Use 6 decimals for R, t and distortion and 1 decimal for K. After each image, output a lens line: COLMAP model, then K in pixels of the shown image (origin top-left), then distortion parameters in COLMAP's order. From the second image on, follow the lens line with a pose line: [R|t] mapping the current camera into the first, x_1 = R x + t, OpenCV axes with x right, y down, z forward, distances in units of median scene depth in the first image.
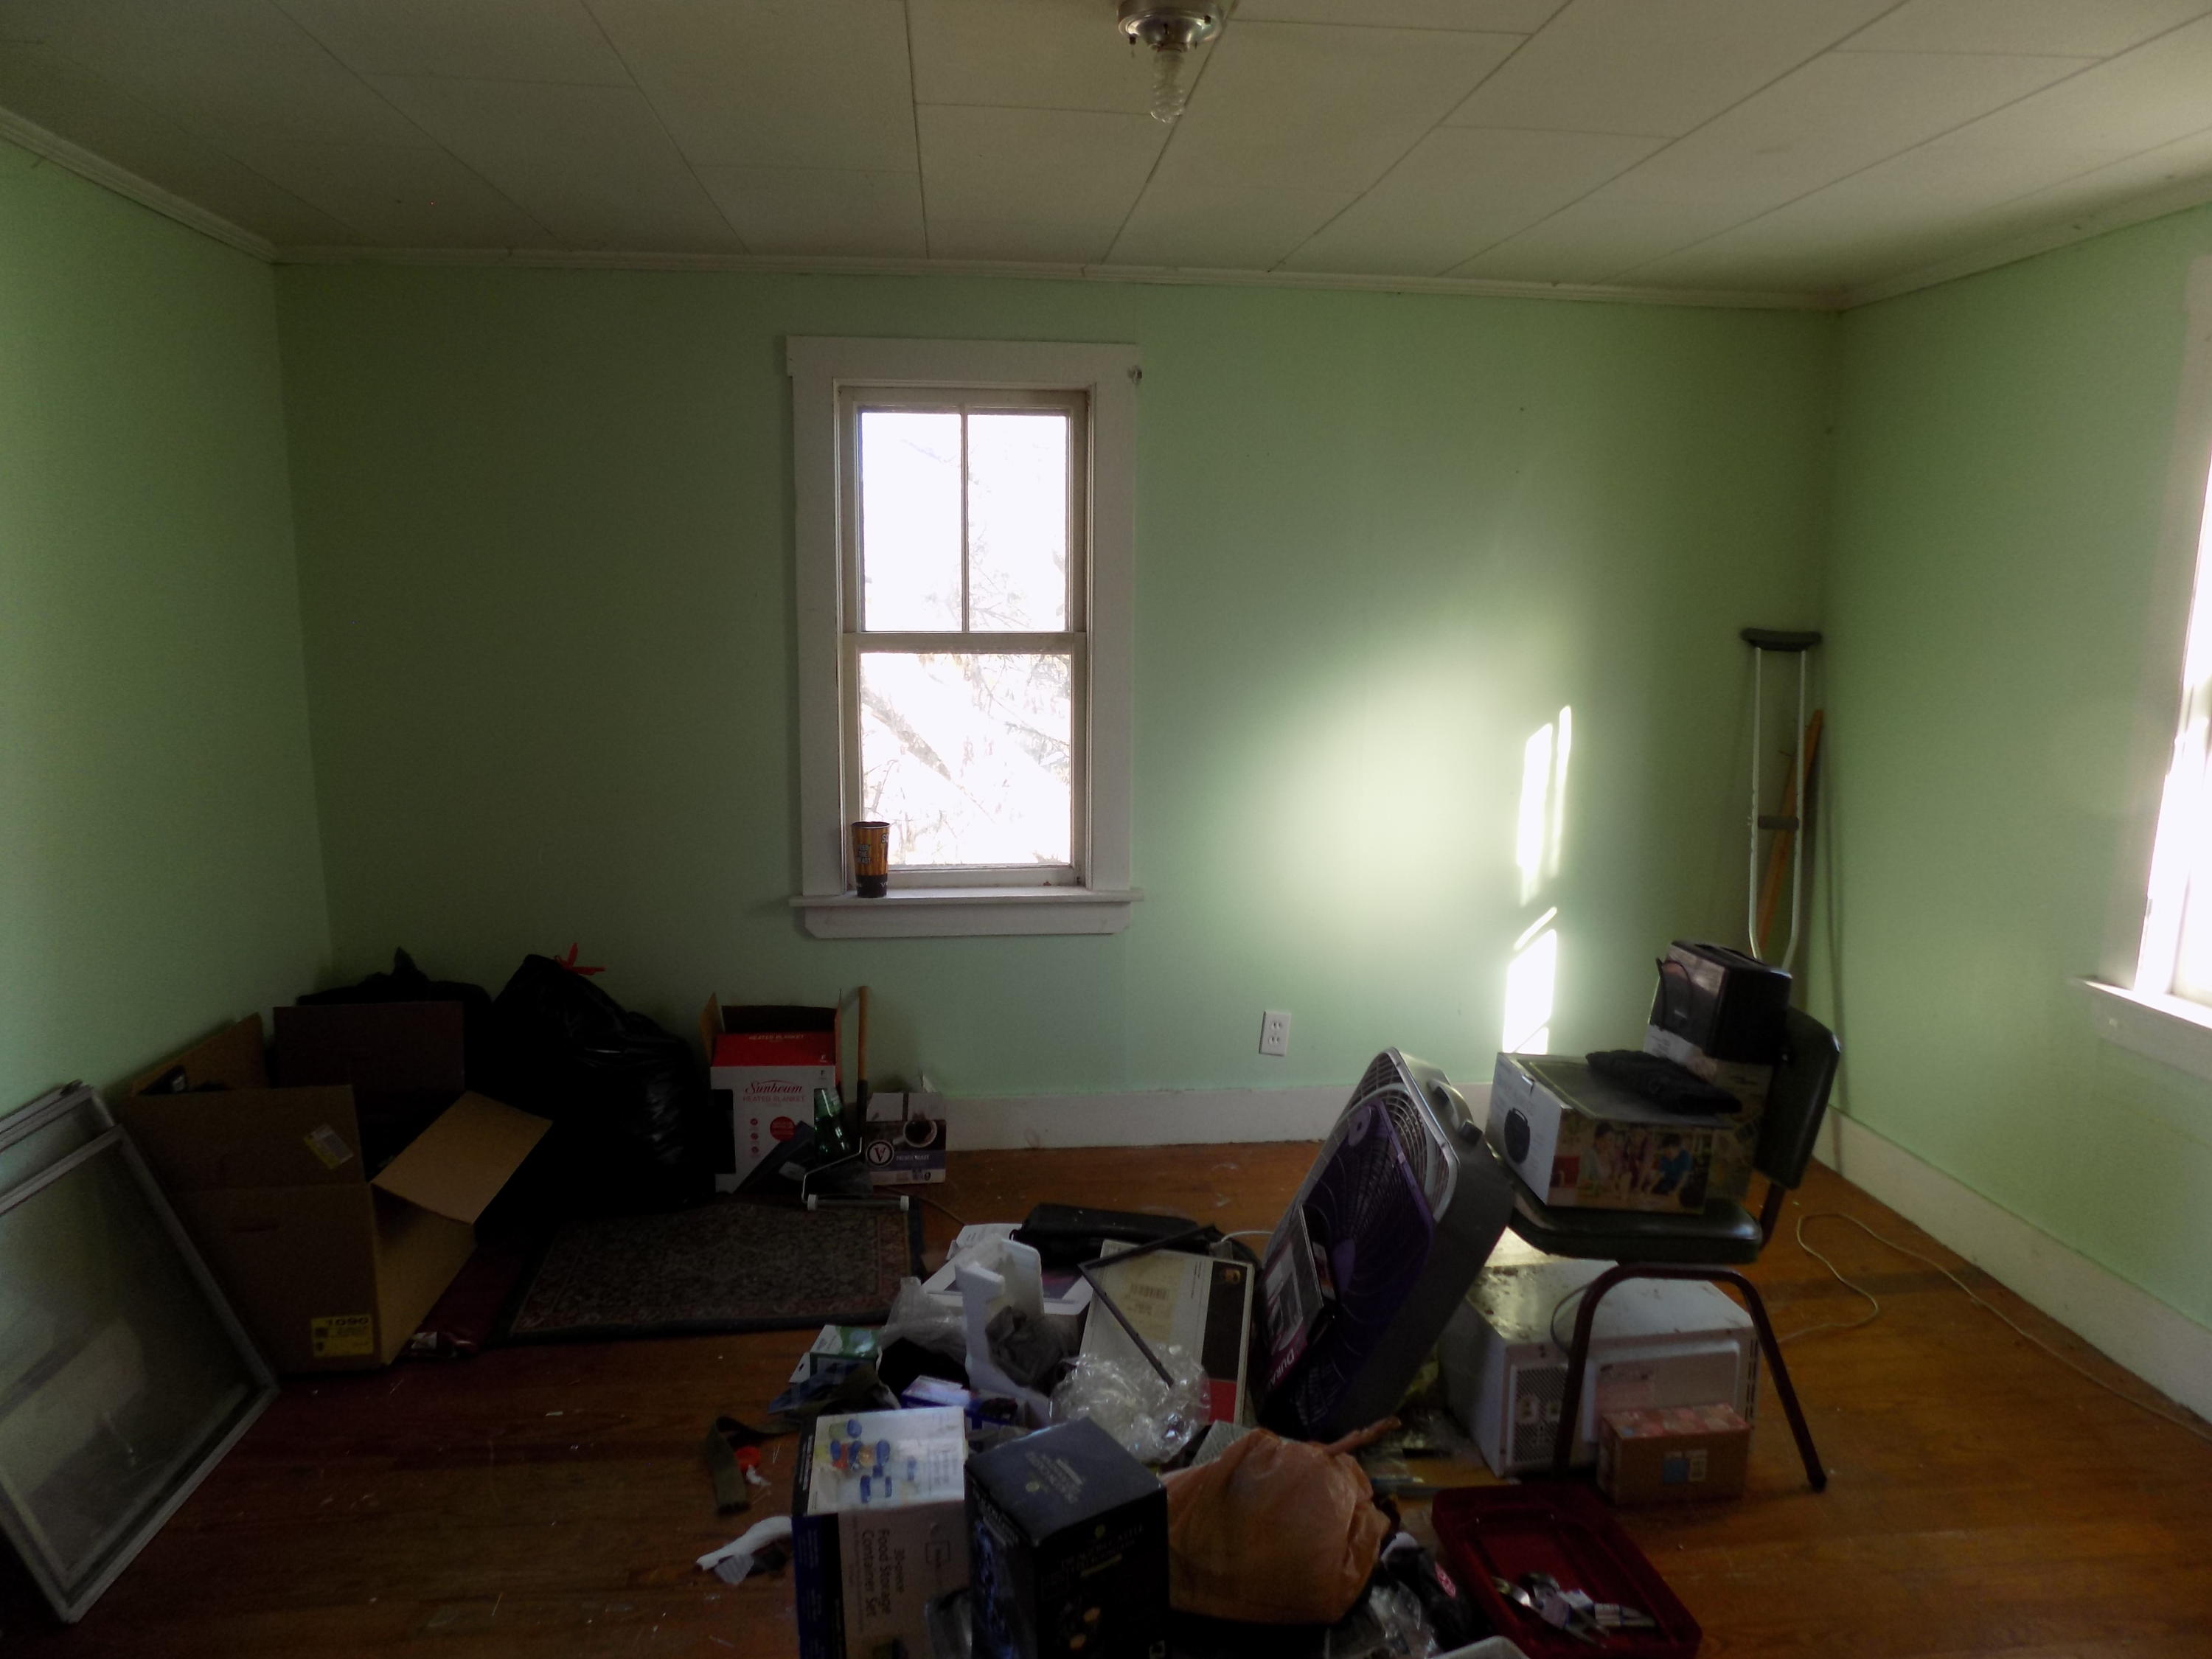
lens RADIAL K [[1499.7, 0, 1112.3], [0, 1499.7, 835.7], [0, 0, 1]] dist [-0.053786, 0.059166]
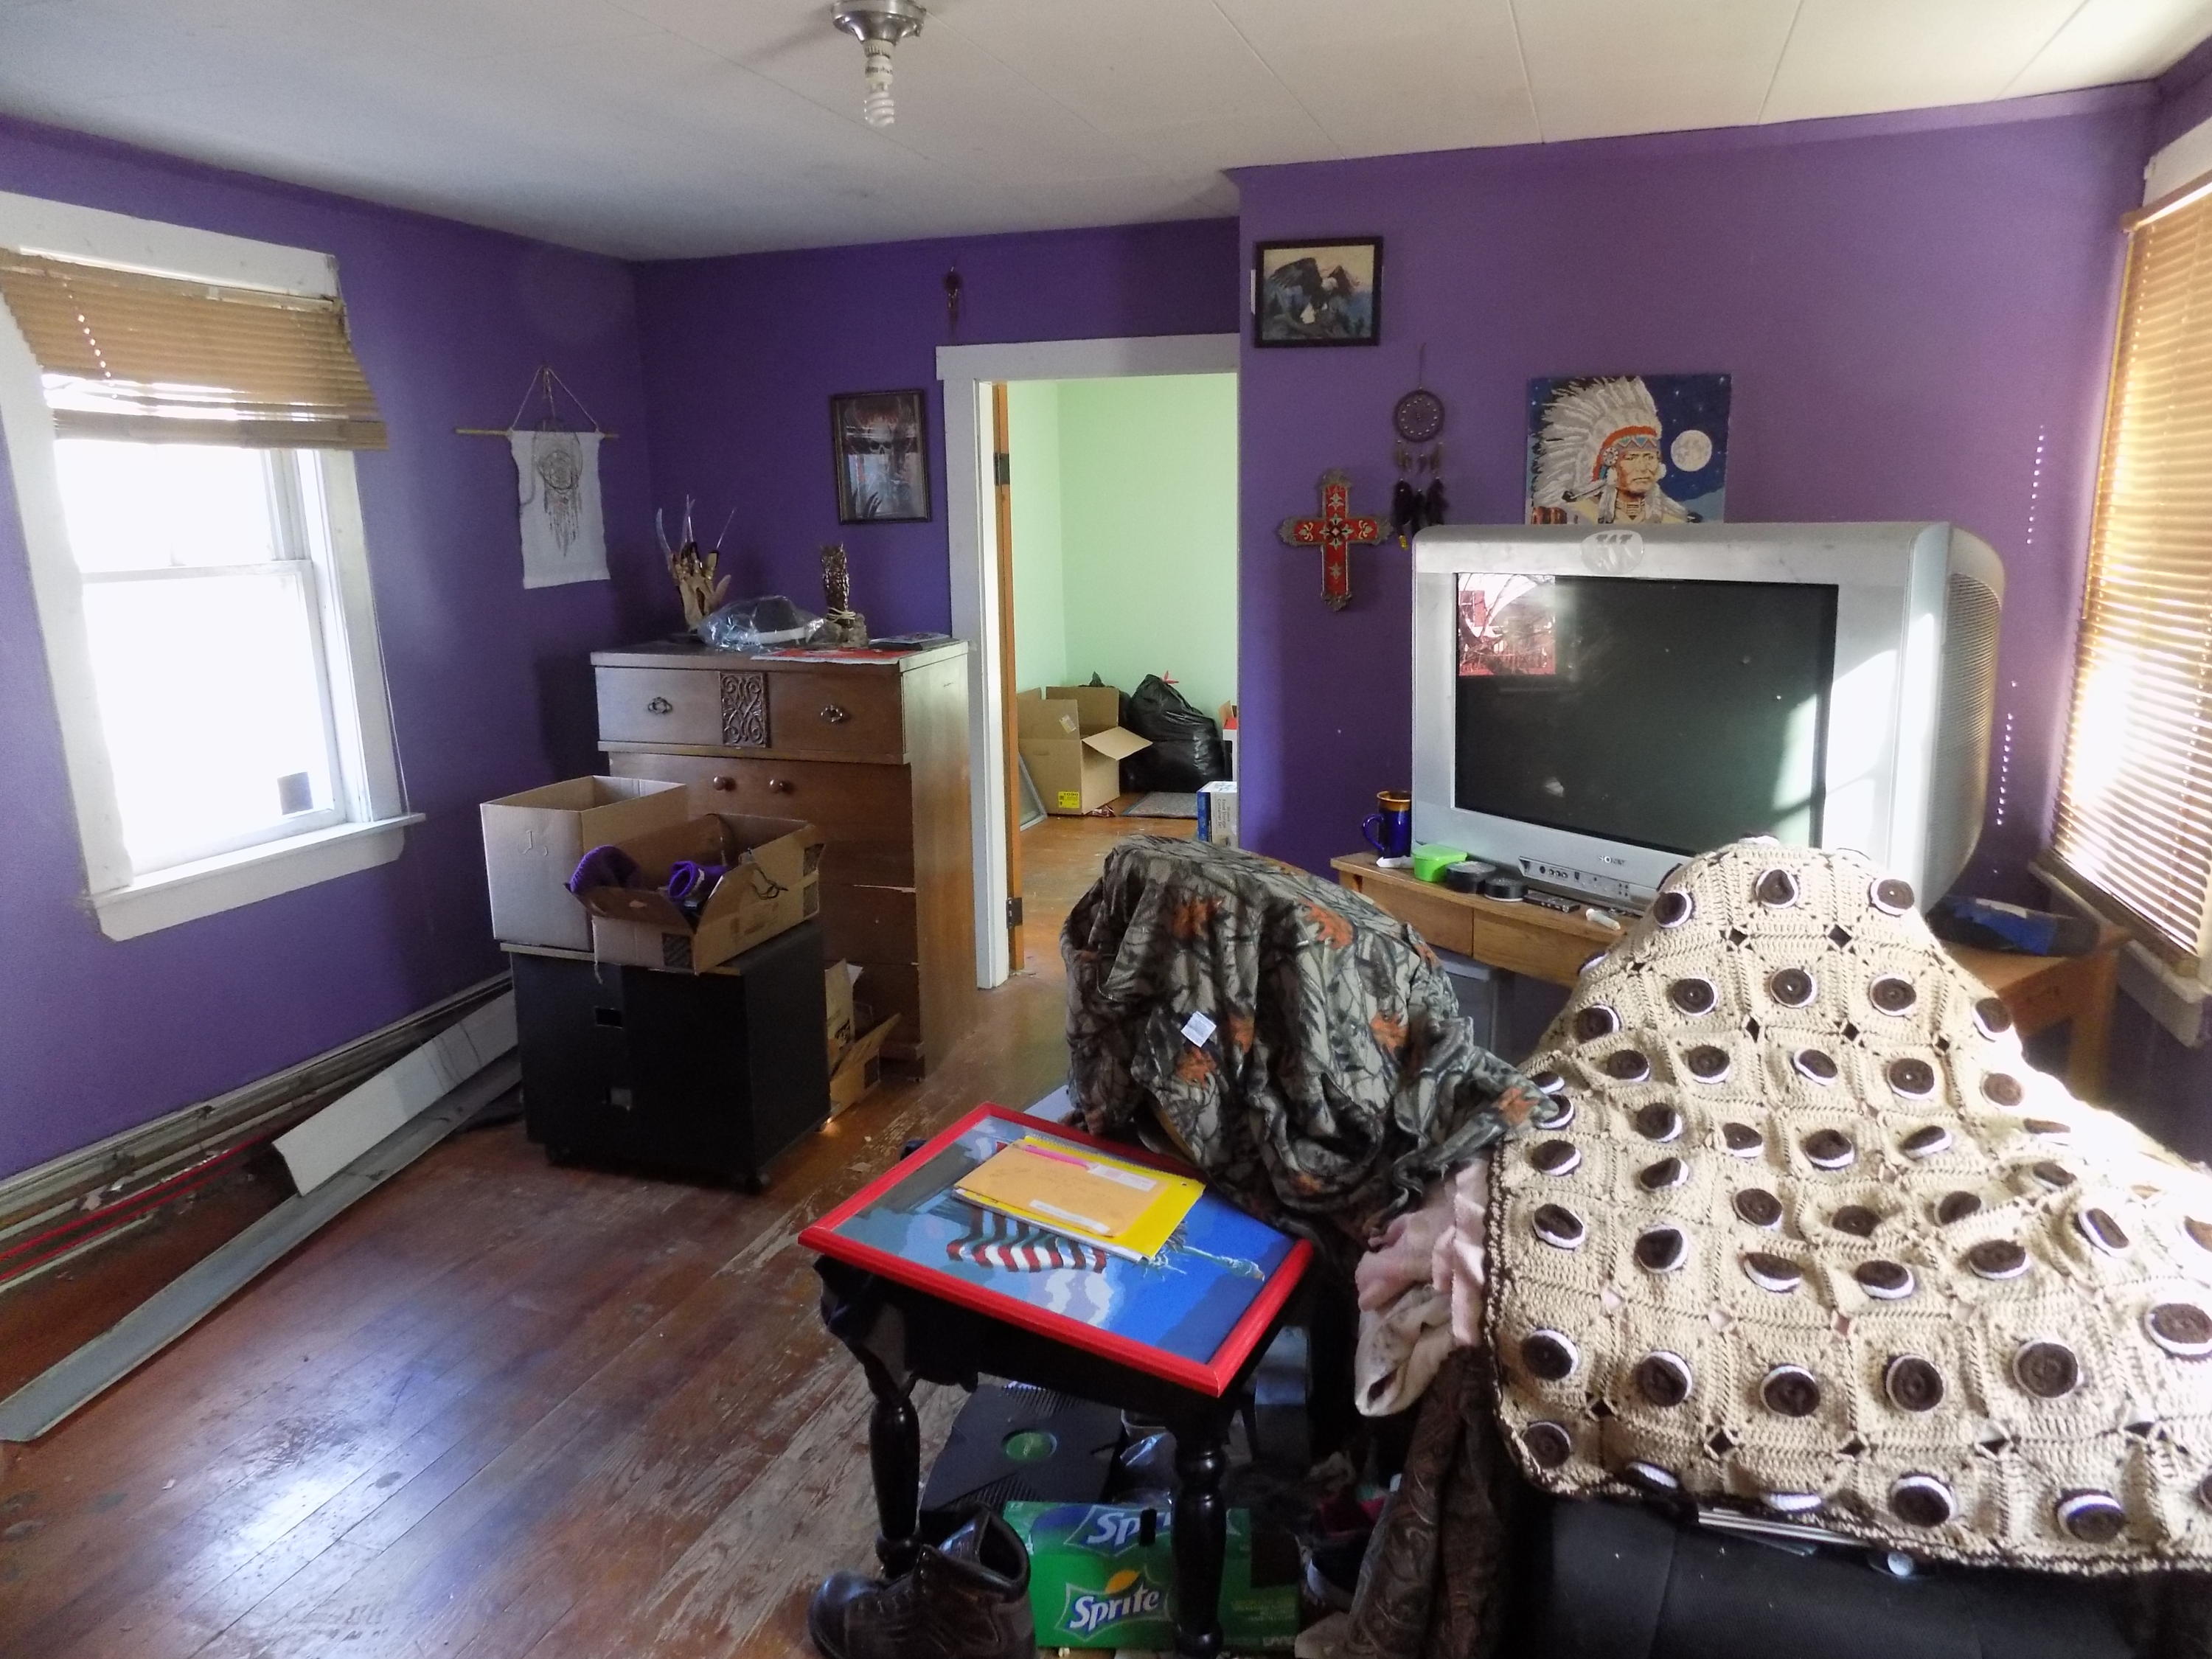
lens RADIAL K [[1499.7, 0, 1112.3], [0, 1499.7, 835.7], [0, 0, 1]] dist [-0.053786, 0.059166]
pose [[0.906847, 0.073278, -0.415040, 0.663334], [-0.052714, 0.996757, 0.060805, 0.241629], [0.418150, -0.033262, 0.907769, -1.395006]]
